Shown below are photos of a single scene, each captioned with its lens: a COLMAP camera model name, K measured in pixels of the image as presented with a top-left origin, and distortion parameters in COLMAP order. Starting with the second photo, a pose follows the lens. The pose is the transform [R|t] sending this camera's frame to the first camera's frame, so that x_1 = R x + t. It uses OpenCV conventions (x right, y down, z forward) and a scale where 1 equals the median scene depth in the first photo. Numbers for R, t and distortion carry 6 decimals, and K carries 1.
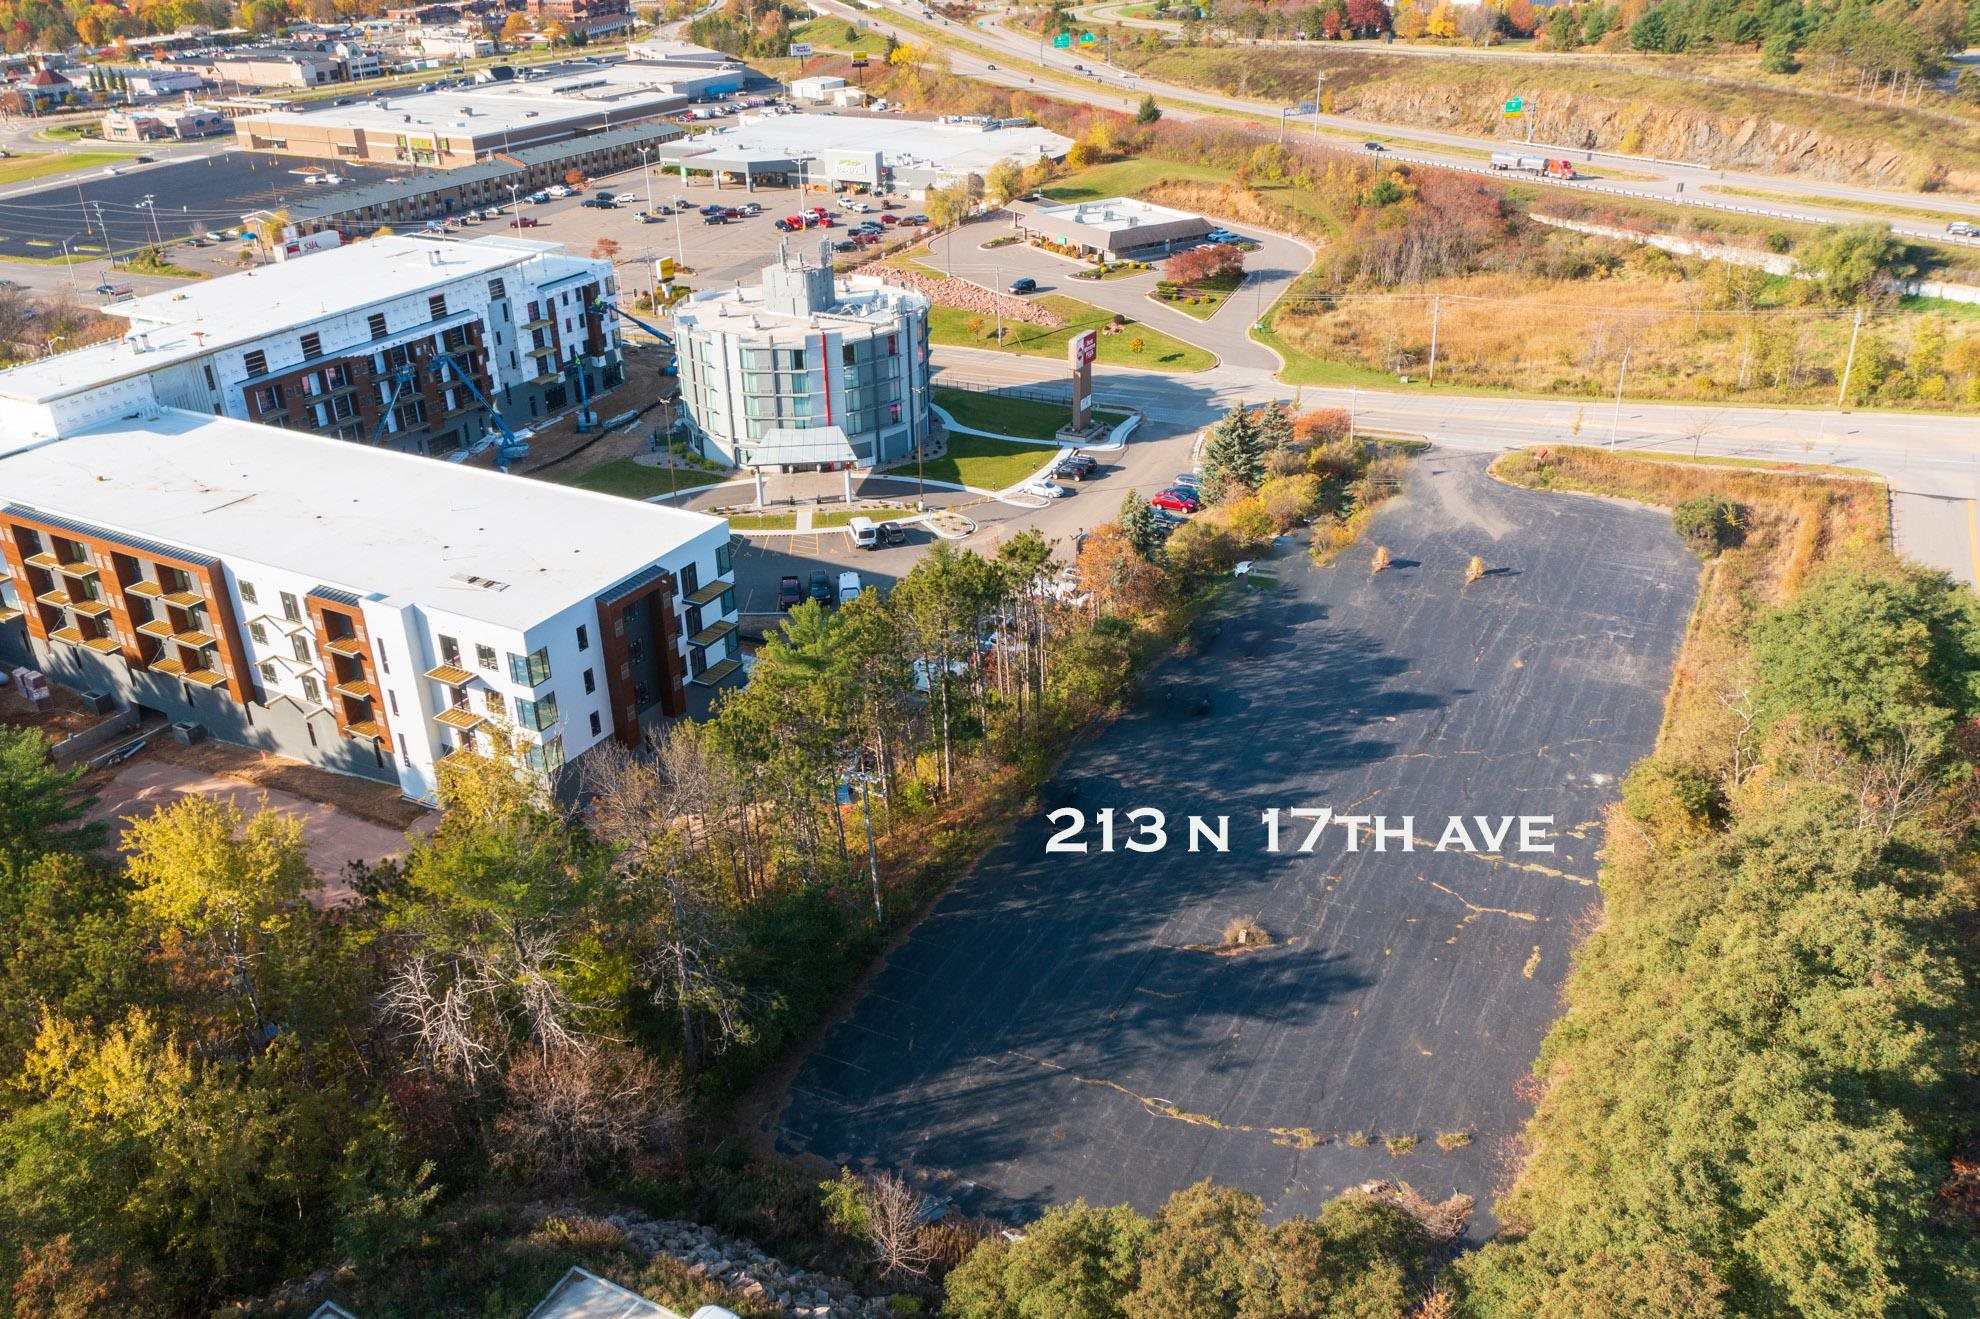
lens RADIAL K [[1561.4, 0, 998.5], [0, 1561.4, 657.6], [0, 0, 1]] dist [-0.019314, 0.005351]
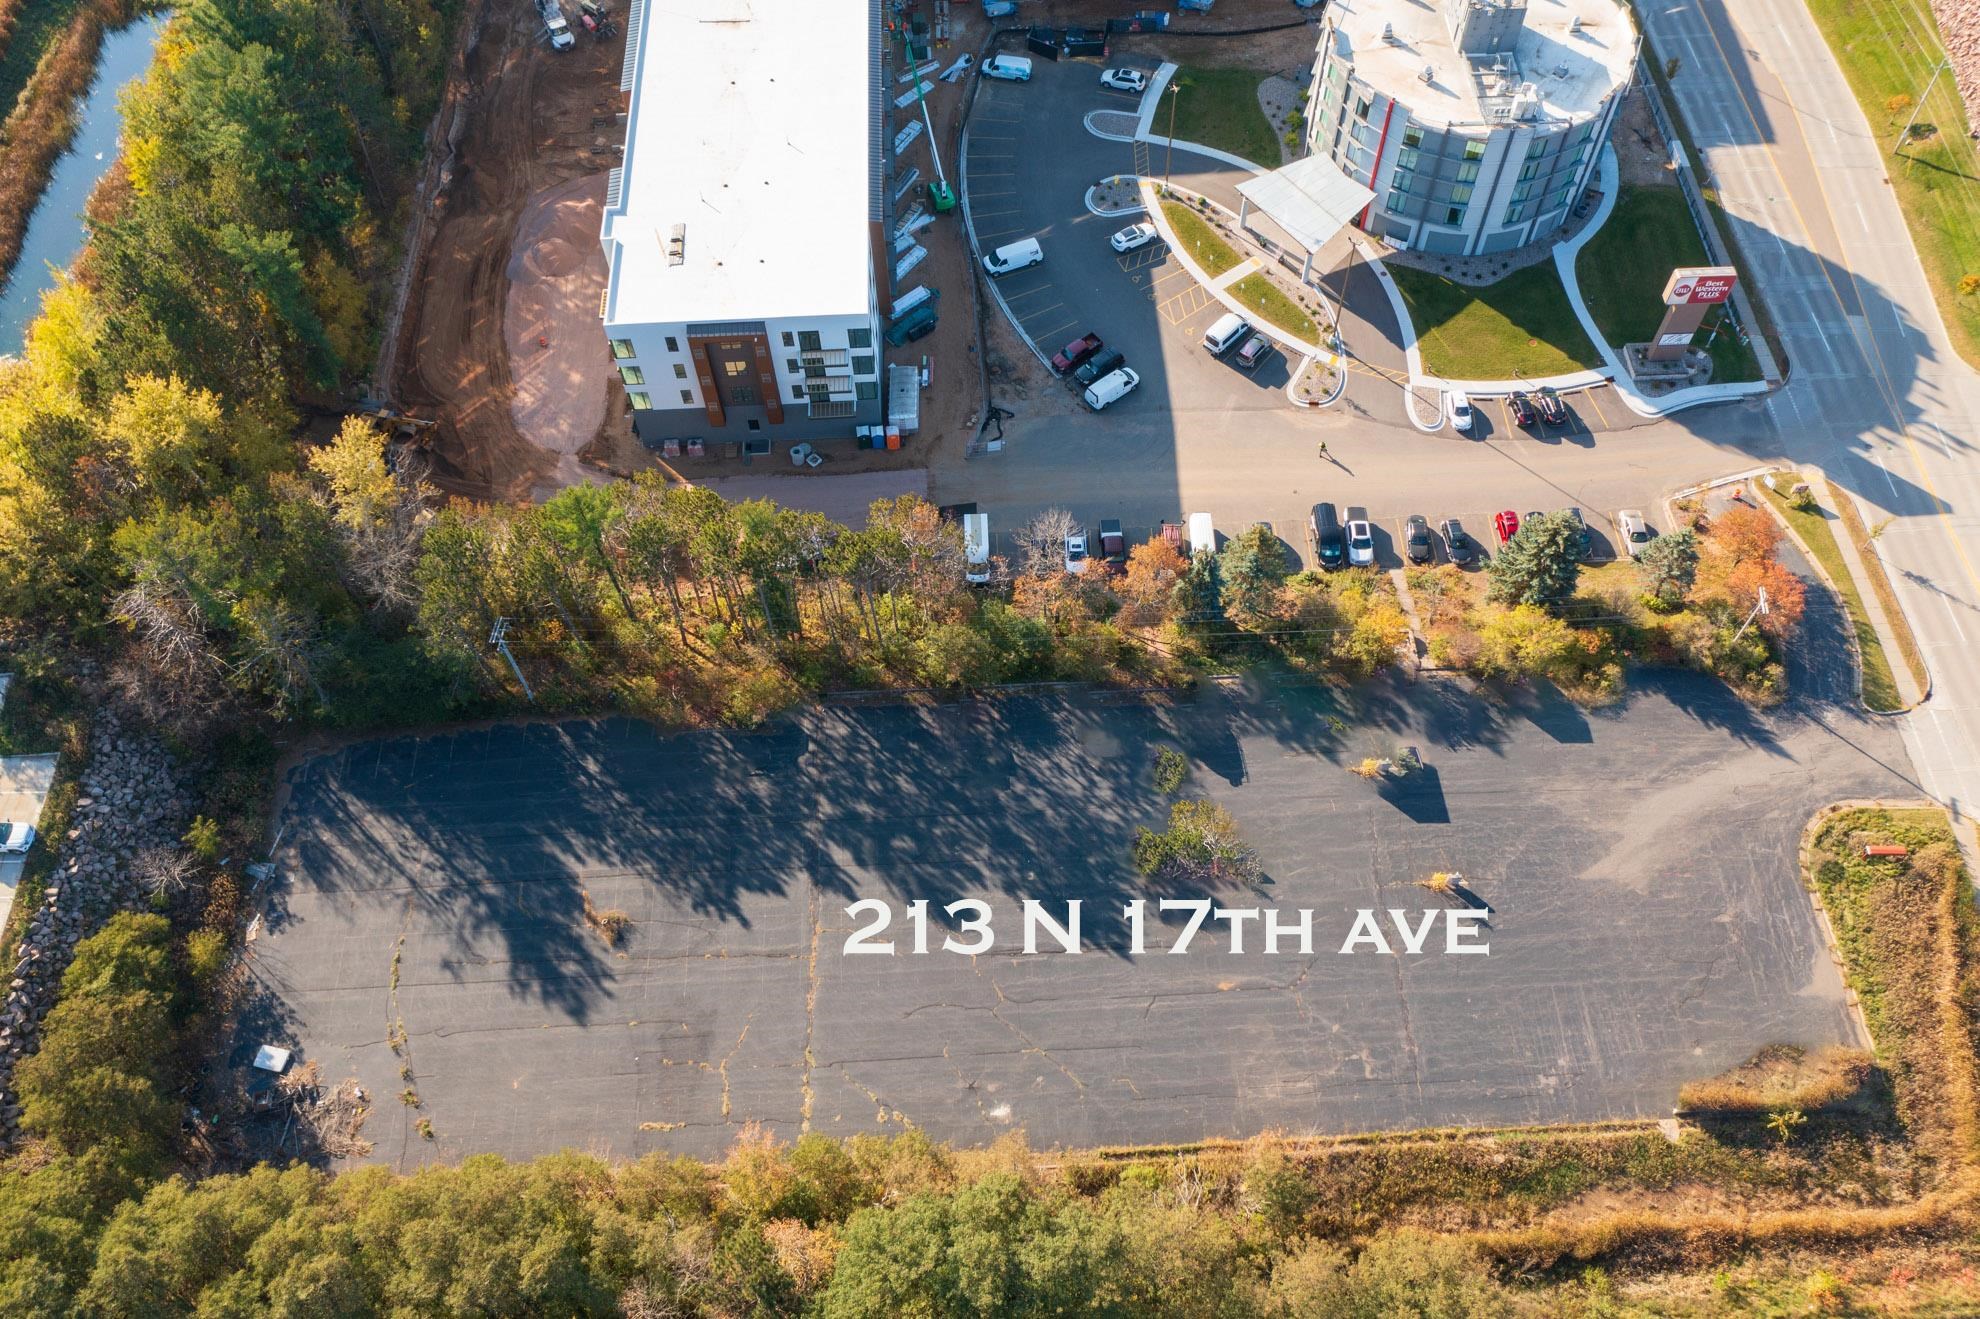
lens RADIAL K [[1553.4, 0, 996.8], [0, 1553.4, 658.5], [0, 0, 1]] dist [-0.024447, 0.011035]
pose [[0.509409, 0.741440, -0.436772, 0.290289], [-0.382191, 0.649695, 0.657135, -0.375092], [0.770995, -0.167820, 0.614332, 0.201726]]
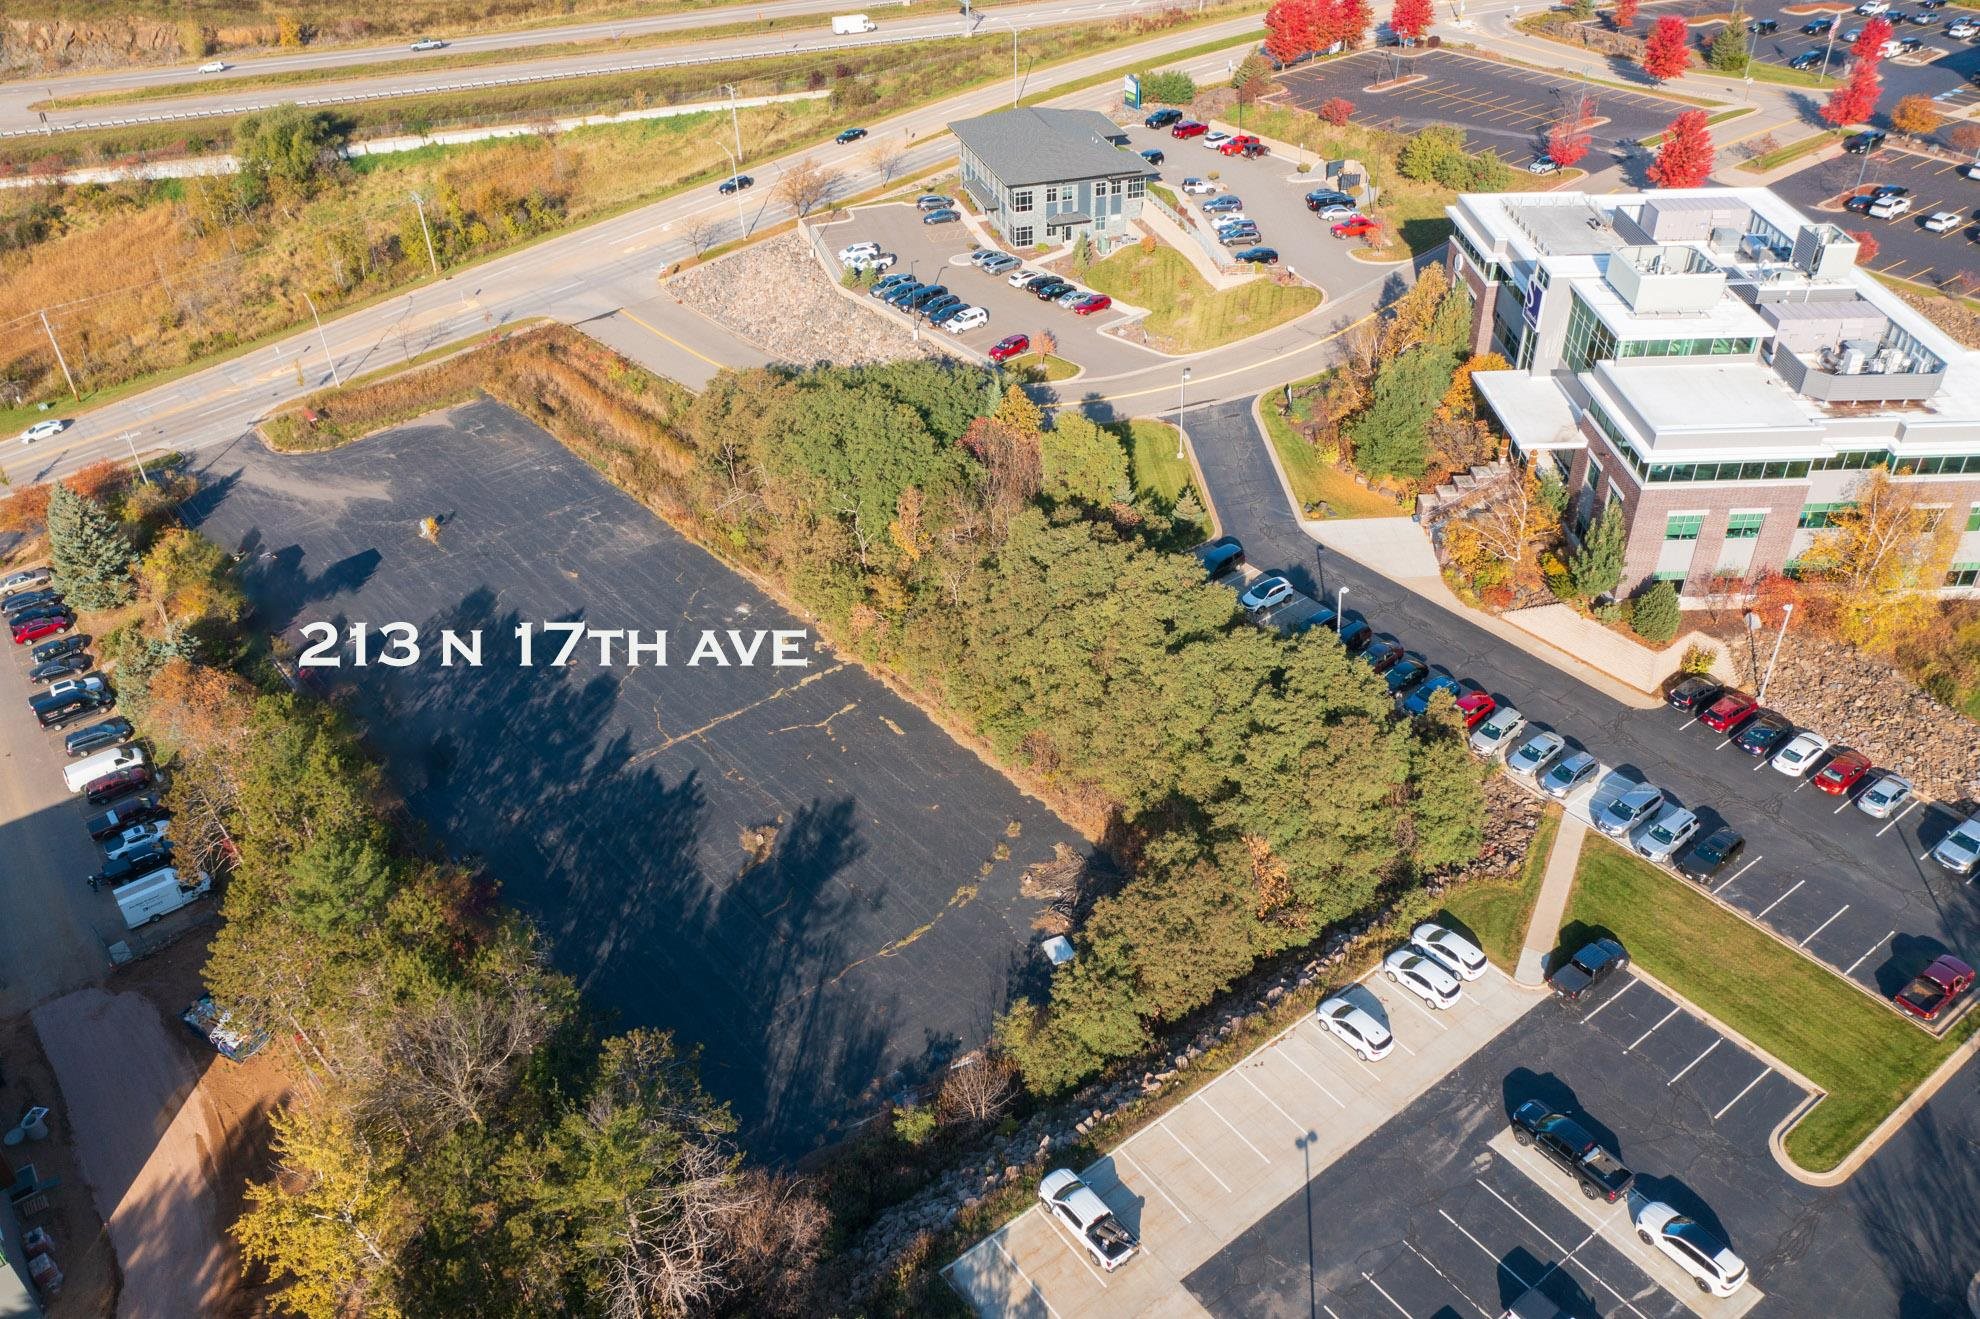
lens RADIAL K [[1562.2, 0, 999.4], [0, 1562.2, 660.0], [0, 0, 1]] dist [-0.017129, -0.000557]
pose [[0.409451, -0.521433, 0.748637, -0.255627], [0.426921, 0.834697, 0.347879, -0.120687], [-0.806281, 0.177169, 0.564378, 0.042254]]
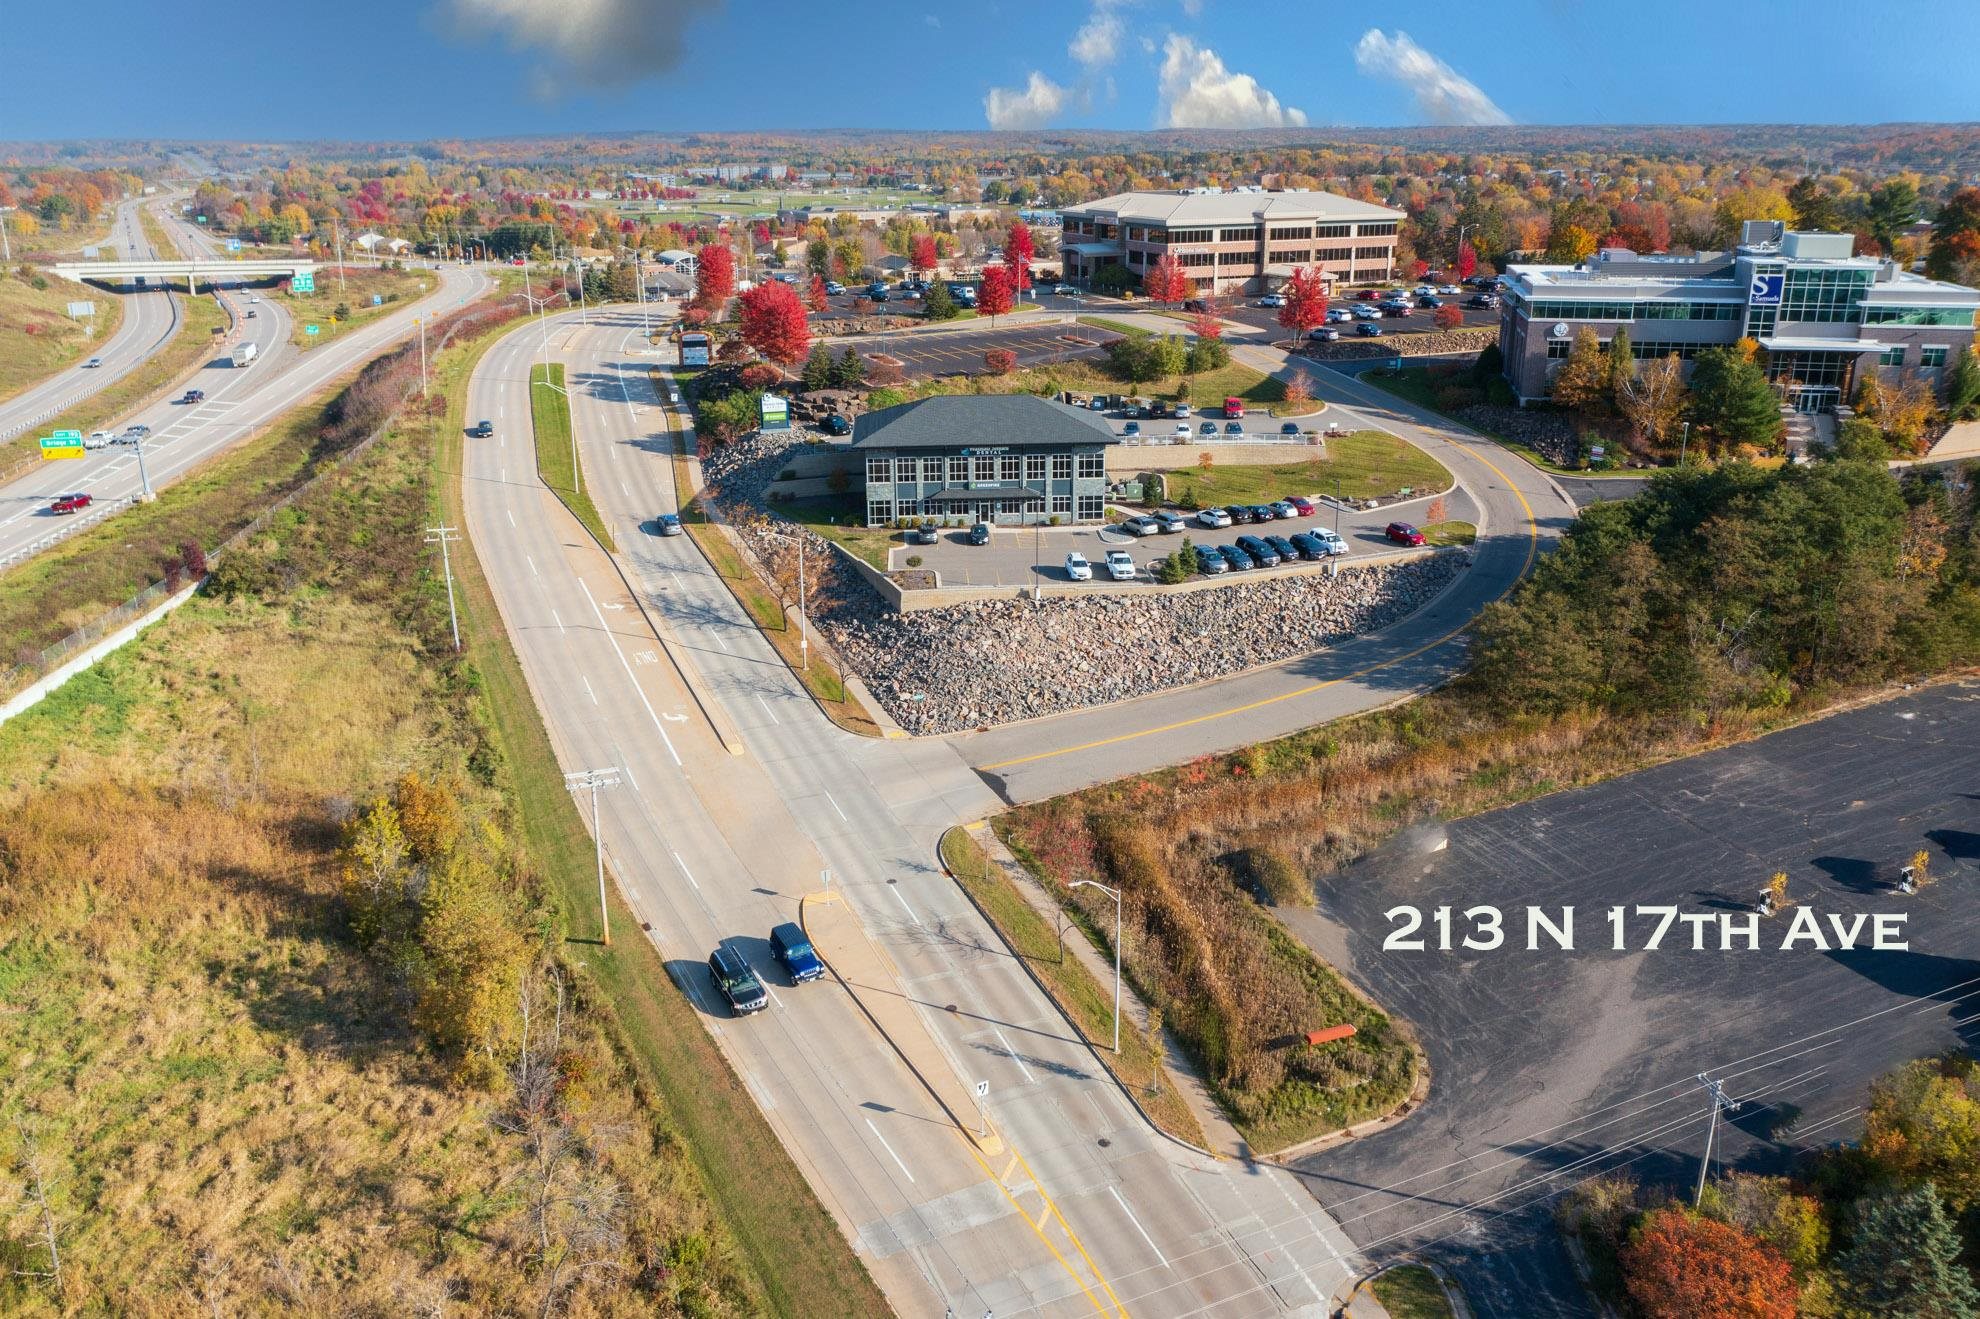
lens RADIAL K [[1561.4, 0, 998.5], [0, 1561.4, 657.6], [0, 0, 1]] dist [-0.019314, 0.005351]
pose [[-0.793812, -0.180293, 0.580825, 0.122995], [0.290680, 0.726415, 0.622757, -0.427004], [-0.534199, 0.663186, -0.524229, 0.938287]]
